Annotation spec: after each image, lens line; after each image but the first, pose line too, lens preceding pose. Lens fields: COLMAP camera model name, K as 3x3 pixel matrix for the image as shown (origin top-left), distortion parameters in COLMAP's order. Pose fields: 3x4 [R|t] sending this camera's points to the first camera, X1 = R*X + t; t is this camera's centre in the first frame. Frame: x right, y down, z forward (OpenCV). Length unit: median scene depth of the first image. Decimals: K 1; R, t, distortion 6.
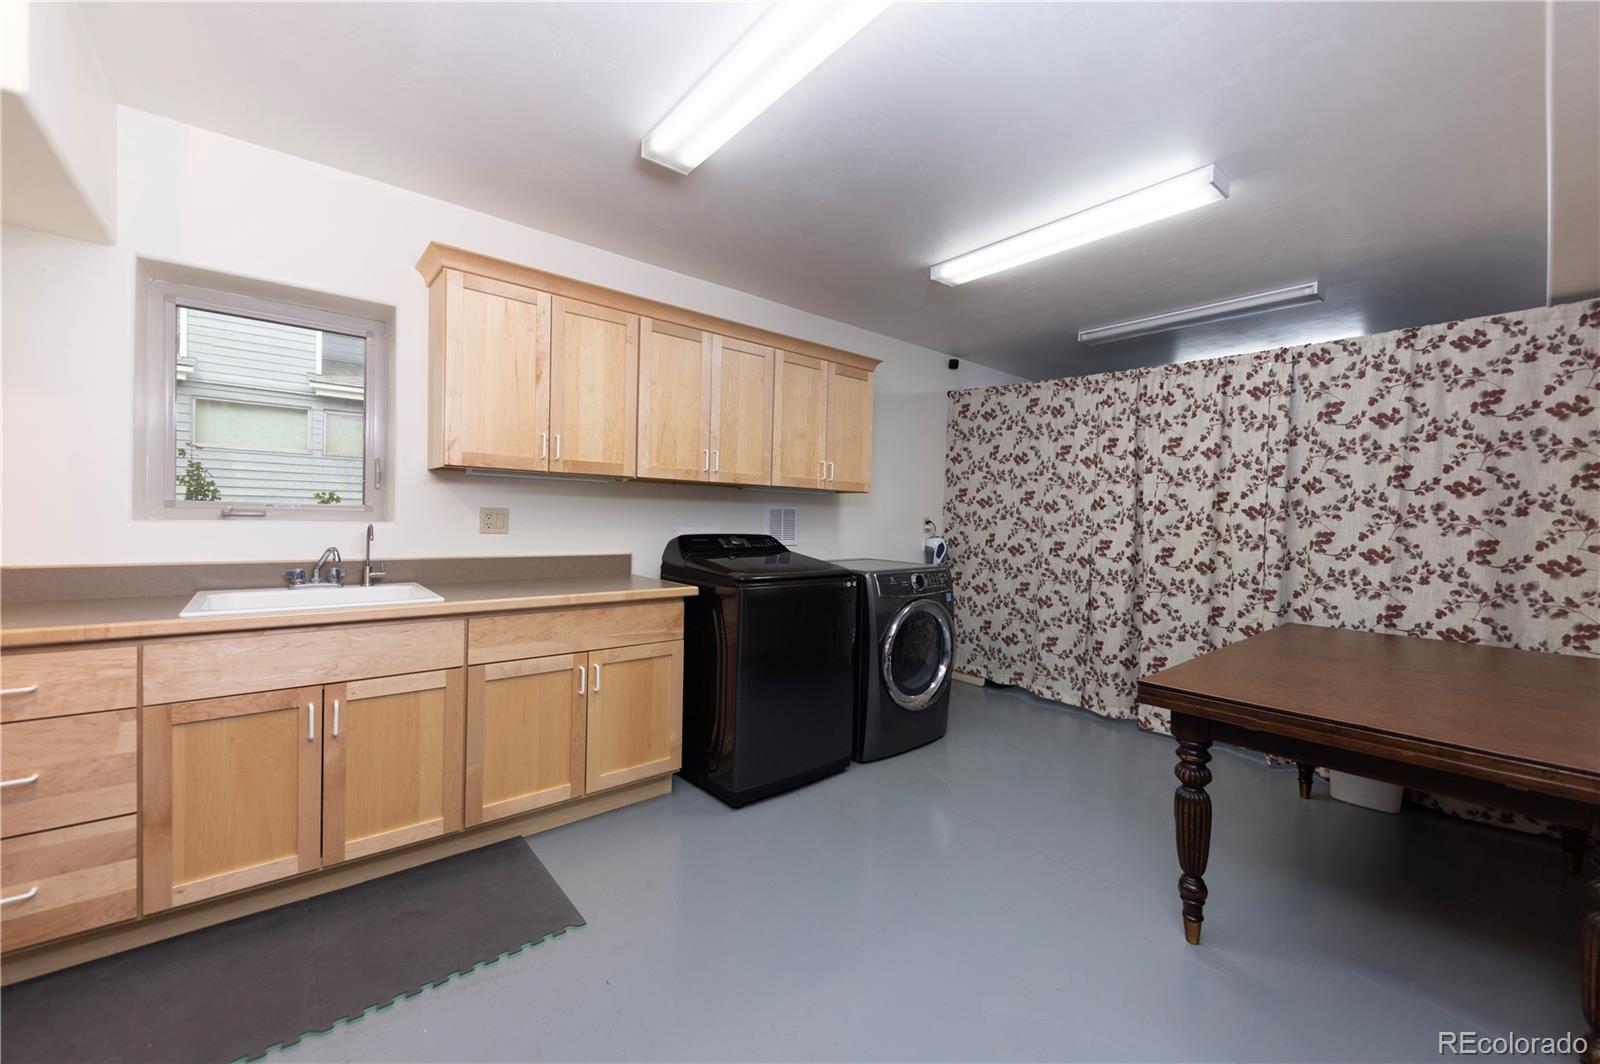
lens RADIAL K [[632.4, 0, 803.0], [0, 632.4, 528.2], [0, 0, 1]] dist [-0.000637, -0.000286]
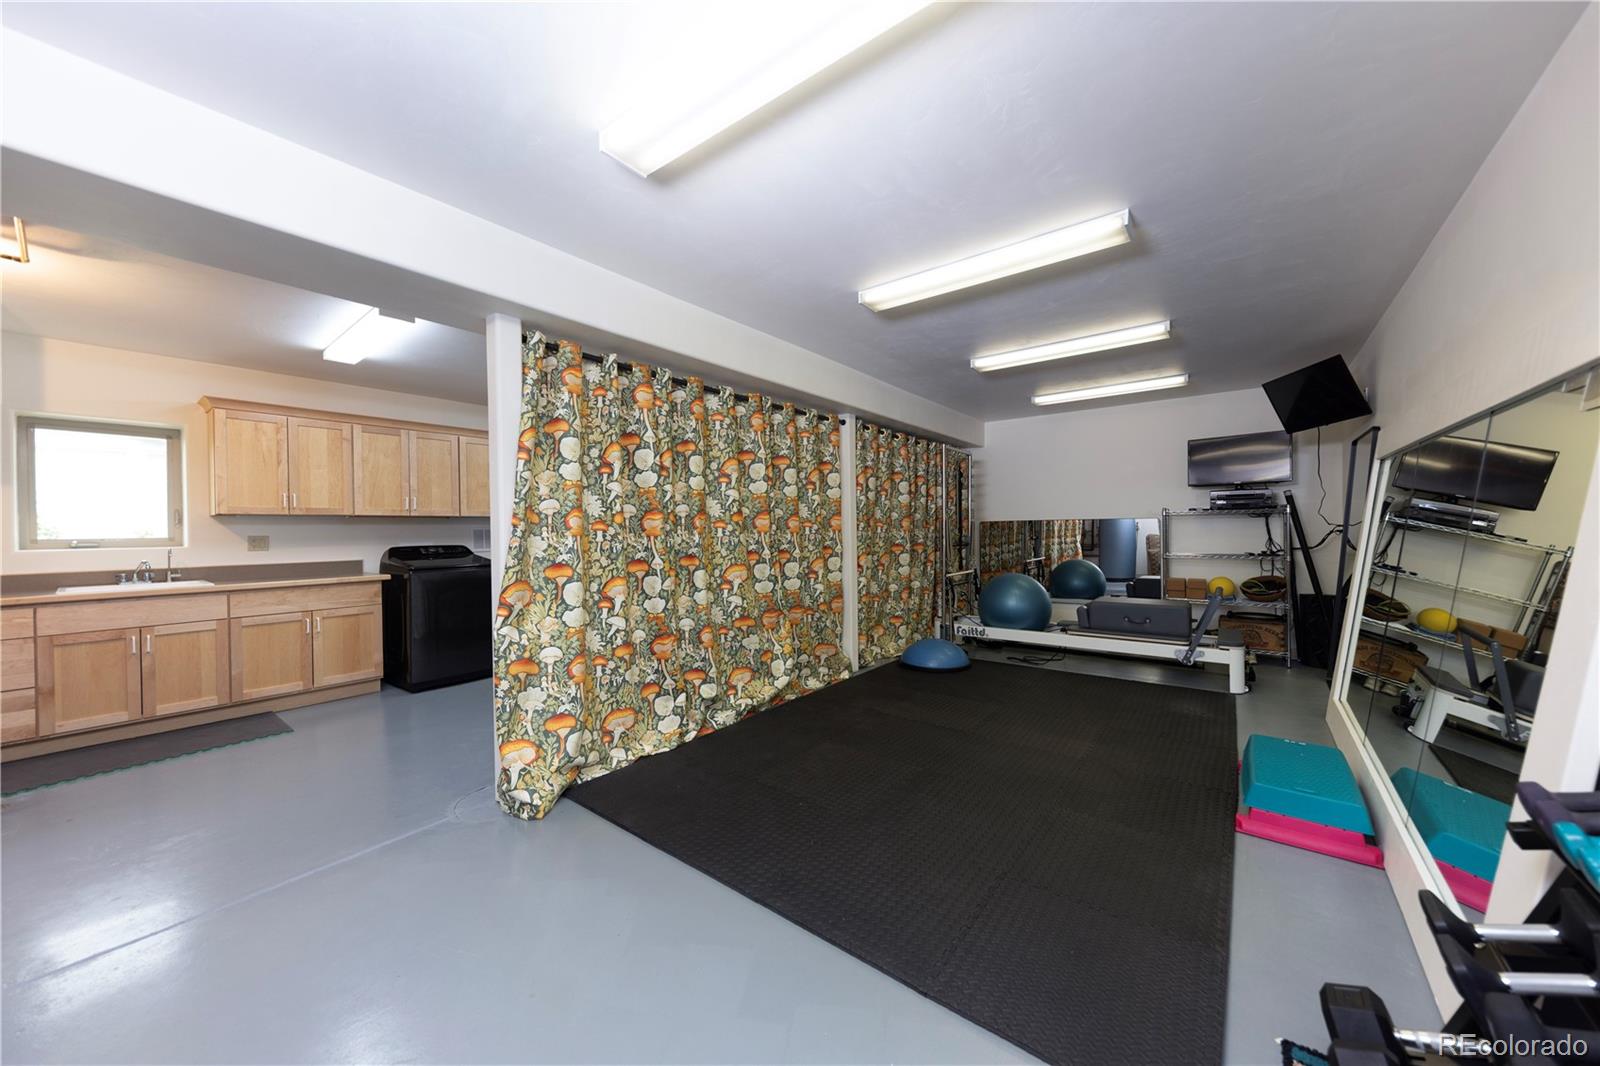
lens RADIAL K [[572.1, 0, 798.4], [0, 572.1, 531.9], [0, 0, 1]] dist [0.002707, -0.000810]
pose [[0.980169, -0.039868, 0.194111, 0.818906], [0.041685, 0.999117, -0.005286, 0.032871], [-0.193729, 0.013273, 0.980965, -1.031647]]
